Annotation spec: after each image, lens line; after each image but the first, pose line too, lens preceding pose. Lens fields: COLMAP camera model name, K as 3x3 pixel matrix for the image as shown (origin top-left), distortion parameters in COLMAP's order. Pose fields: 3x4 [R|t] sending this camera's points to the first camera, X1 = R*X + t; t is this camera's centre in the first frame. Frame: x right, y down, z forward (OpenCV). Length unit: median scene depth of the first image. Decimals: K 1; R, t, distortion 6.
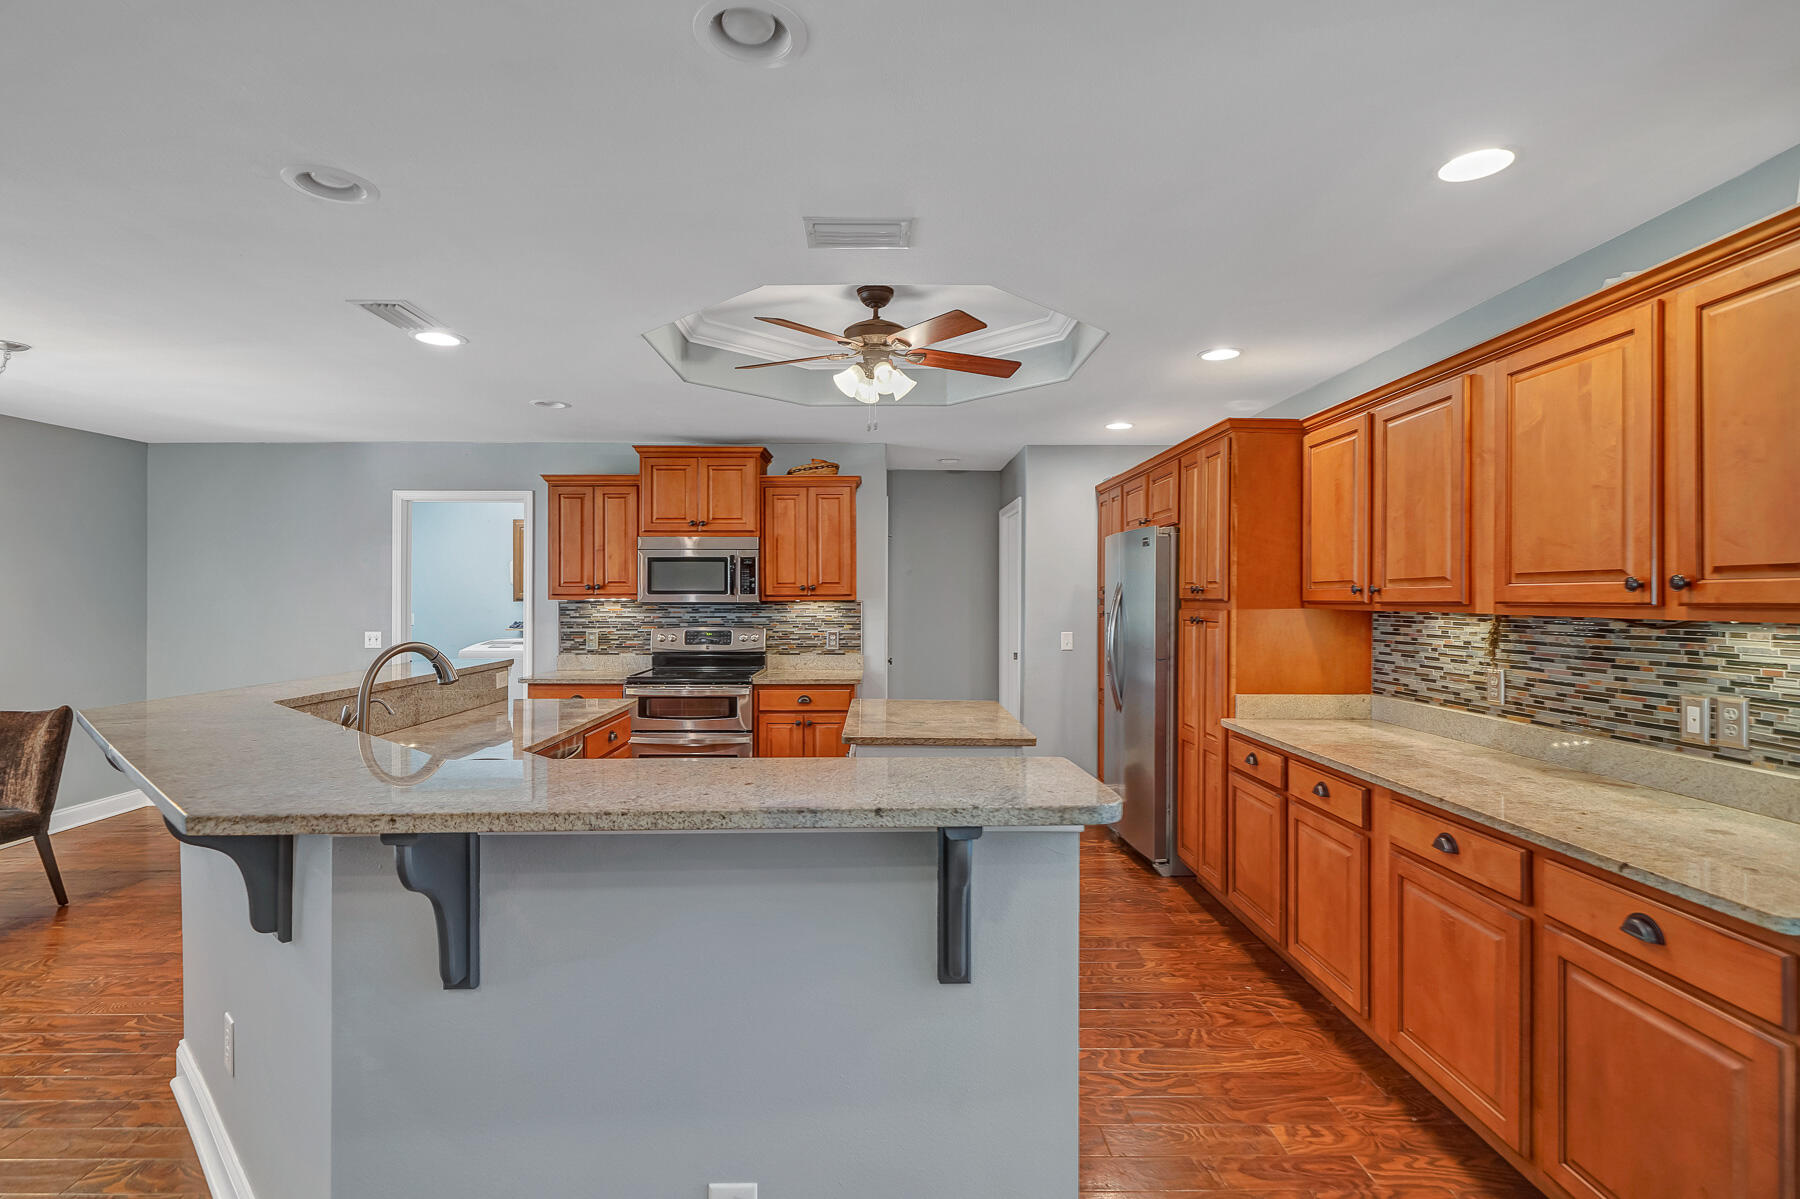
lens RADIAL K [[862.5, 0, 893.1], [0, 862.5, 593.9], [0, 0, 1]] dist [0.001381, 0.000251]
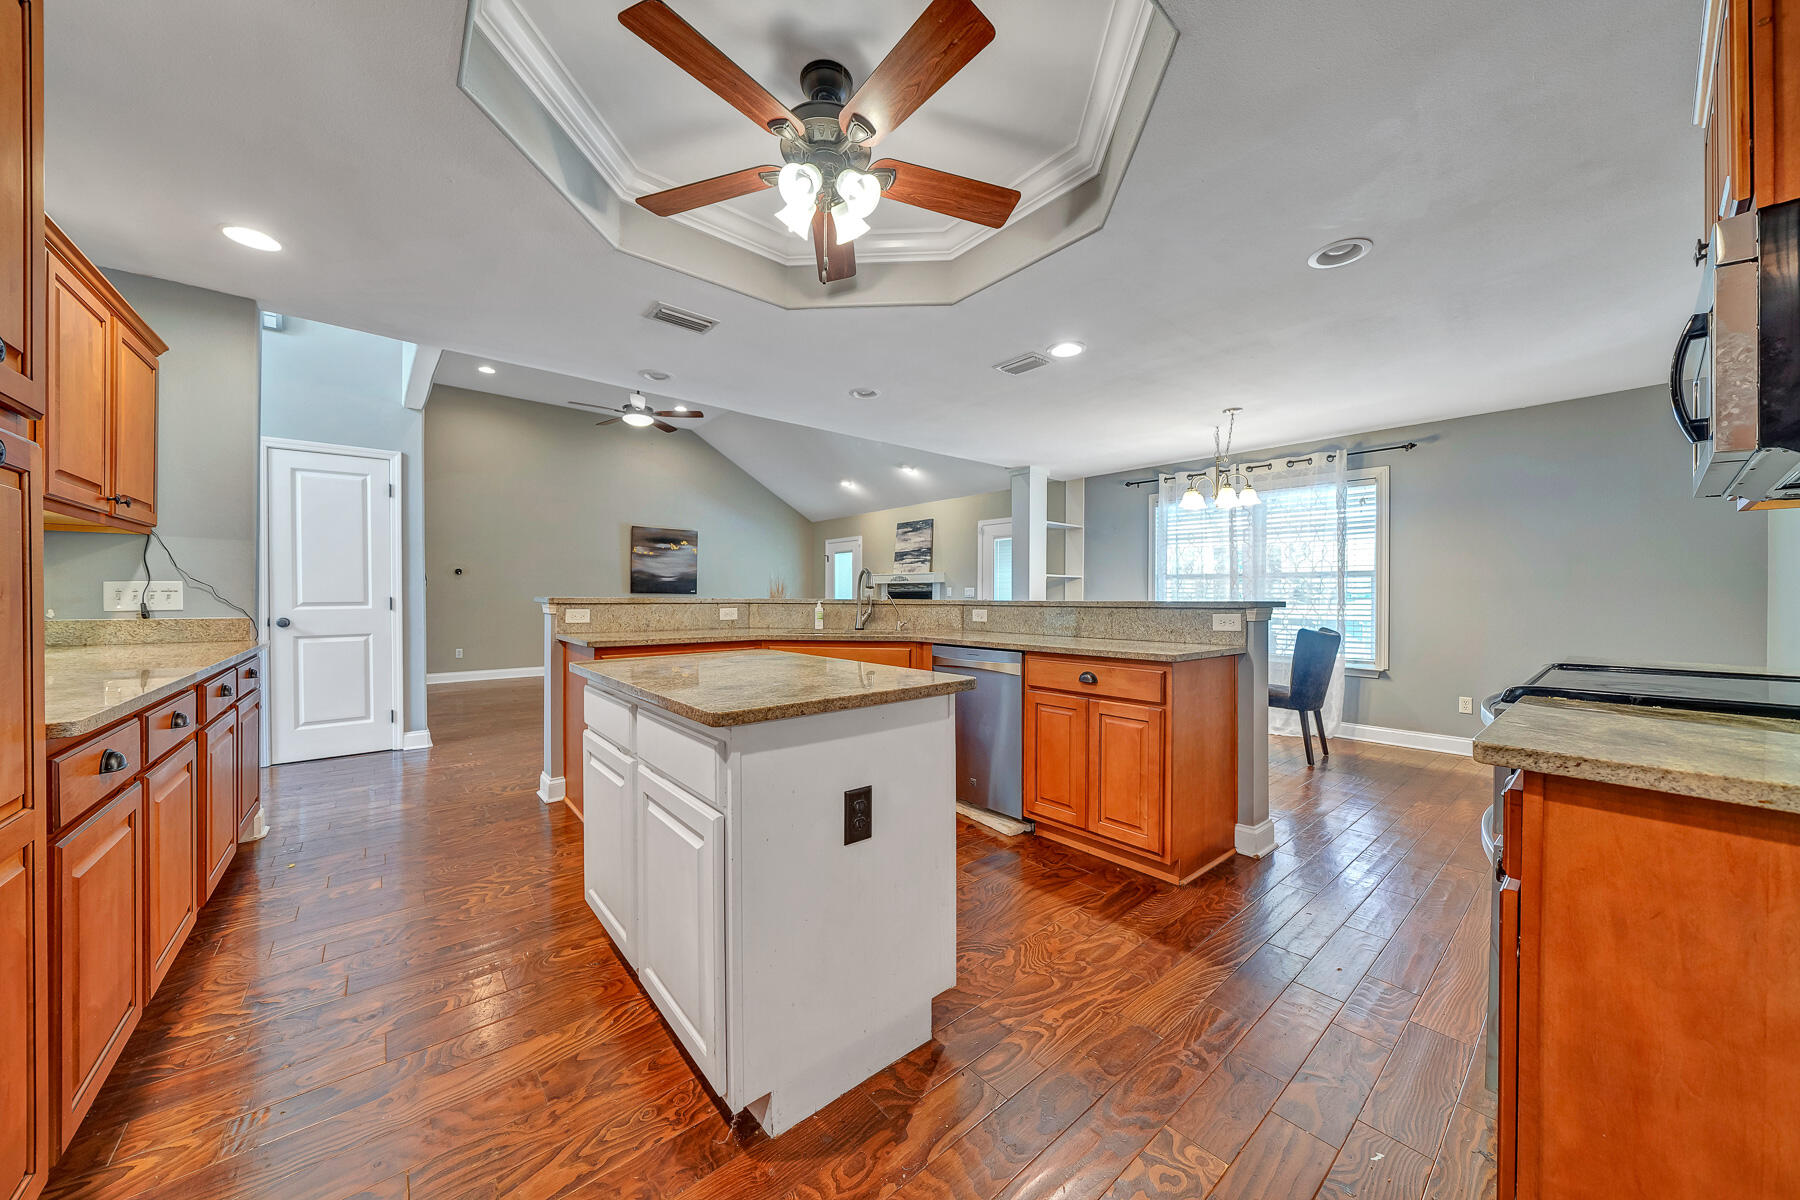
lens RADIAL K [[618.0, 0, 894.5], [0, 618.0, 596.5], [0, 0, 1]] dist [-0.002417, -0.000101]
pose [[-0.775897, -0.005024, -0.630839, 0.262569], [-0.002349, 0.999984, -0.005074, 0.086588], [0.630855, -0.002456, -0.775897, 1.452328]]
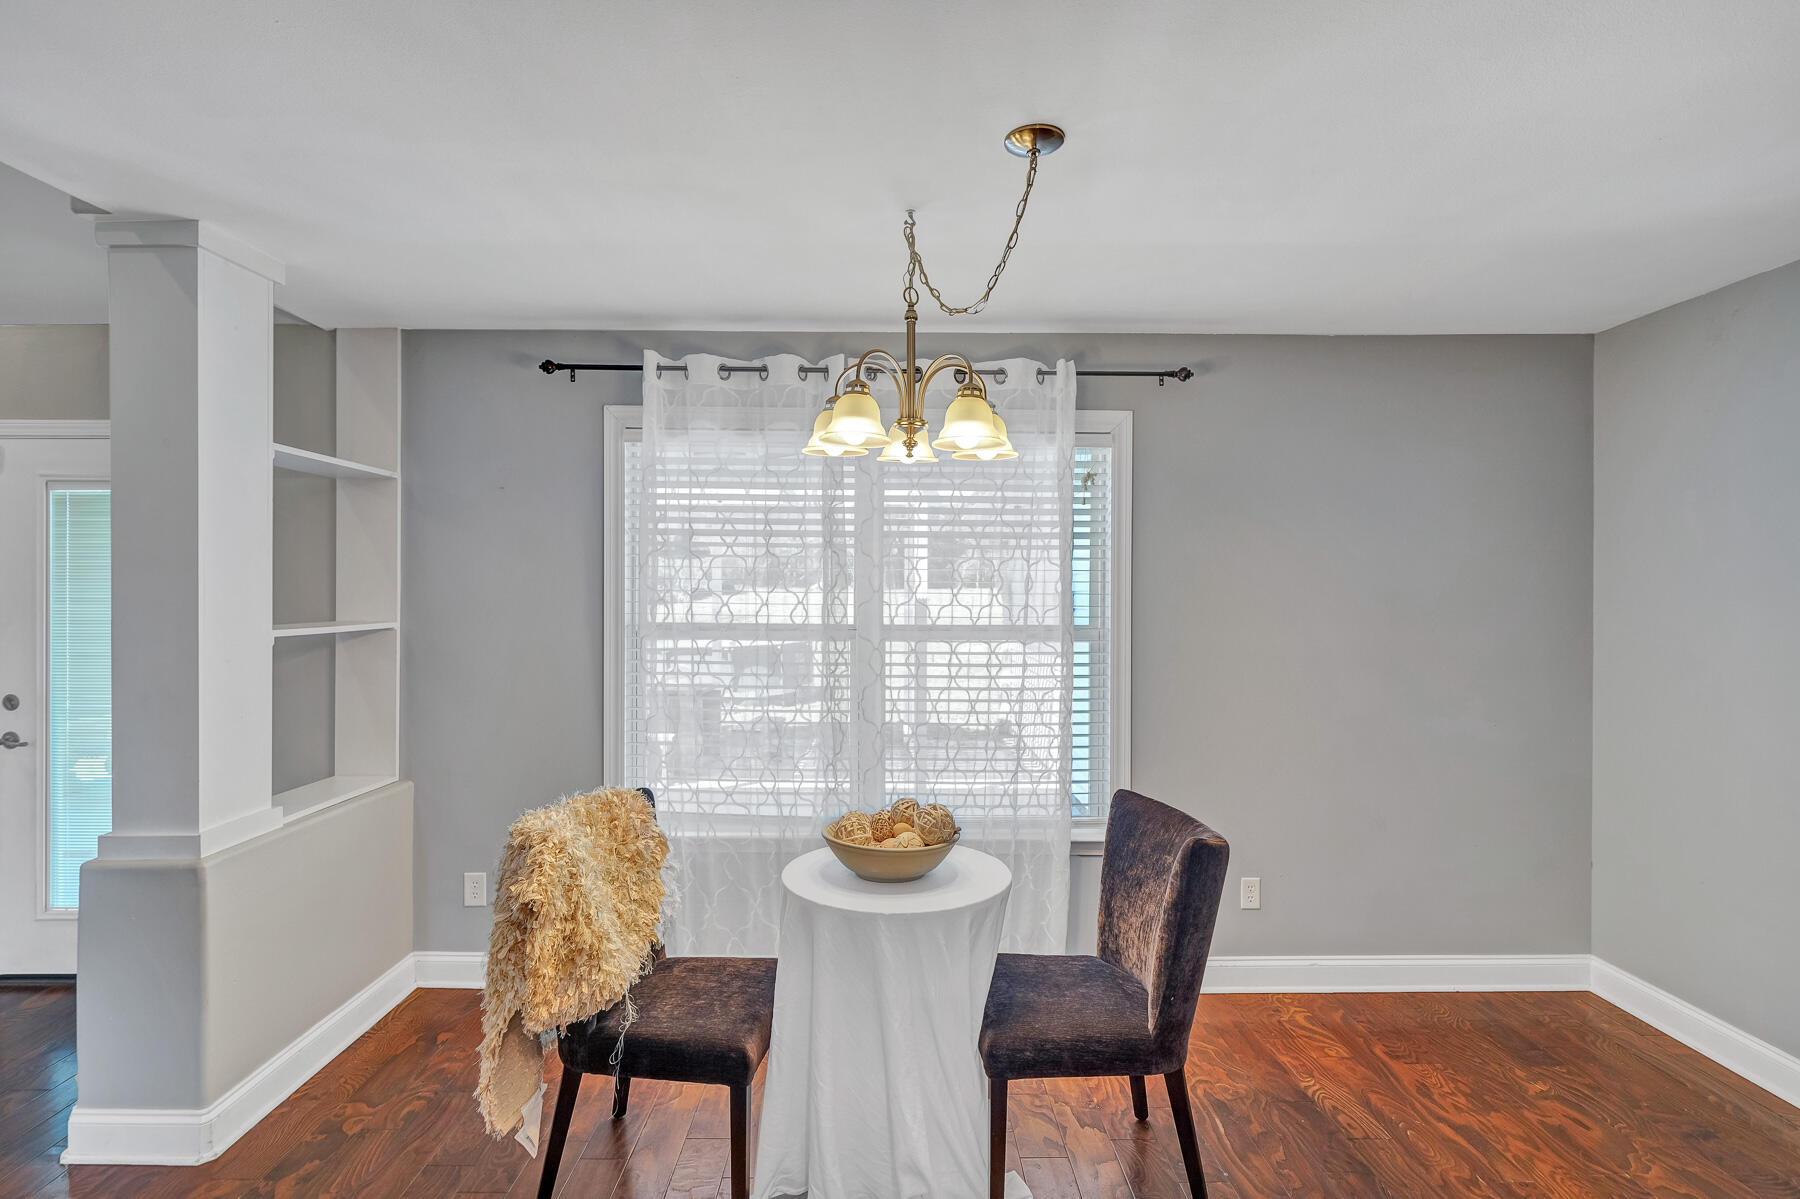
lens RADIAL K [[879.5, 0, 893.6], [0, 879.5, 603.3], [0, 0, 1]] dist [0.003047, 0.000561]
pose [[-0.003438, 0.009054, -0.999953, -0.471064], [0.007357, 0.999932, 0.009029, -0.011935], [0.999967, -0.007326, -0.003504, 0.863267]]
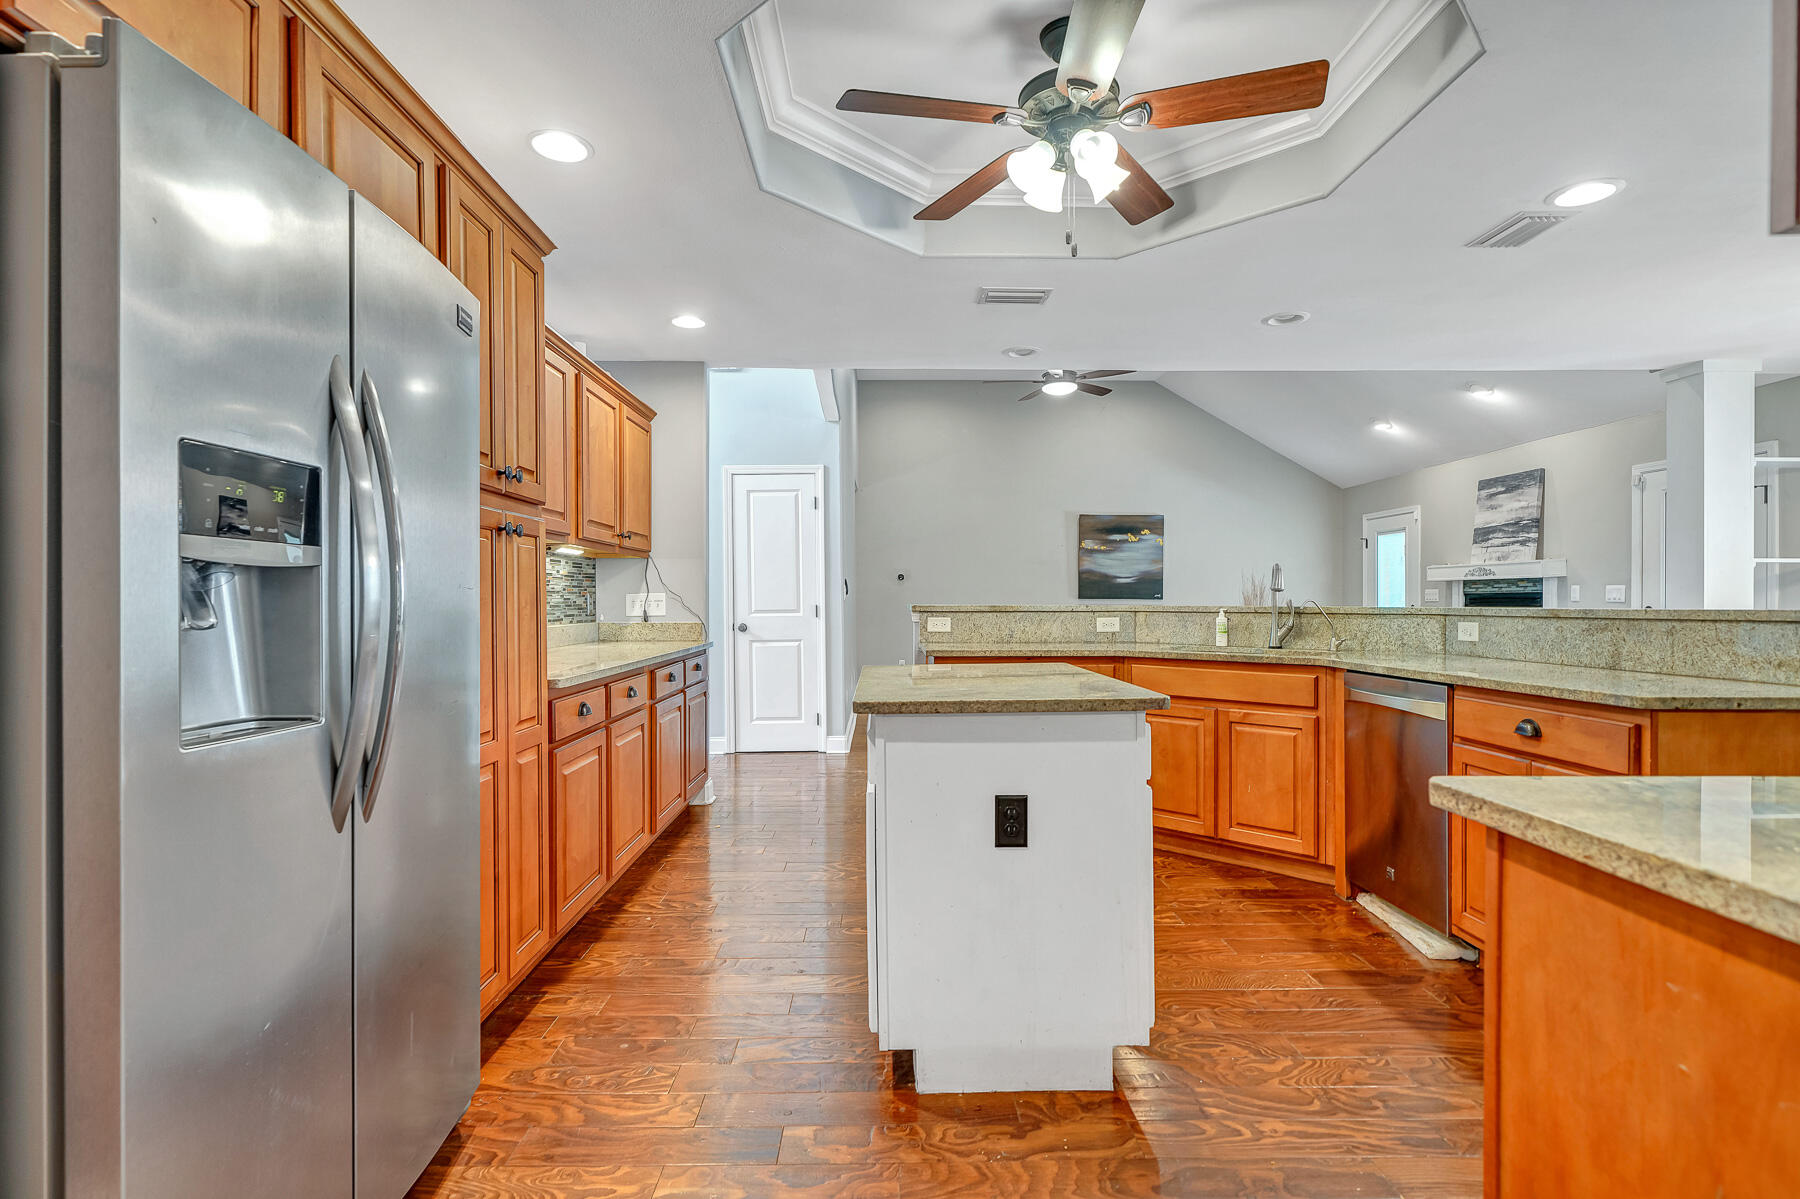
lens RADIAL K [[879.5, 0, 893.6], [0, 879.5, 603.3], [0, 0, 1]] dist [0.003047, 0.000561]
pose [[-0.999999, -0.000688, -0.000936, 0.113842], [-0.000686, 0.999996, -0.002768, 0.085631], [0.000937, -0.002768, -0.999996, 1.686060]]
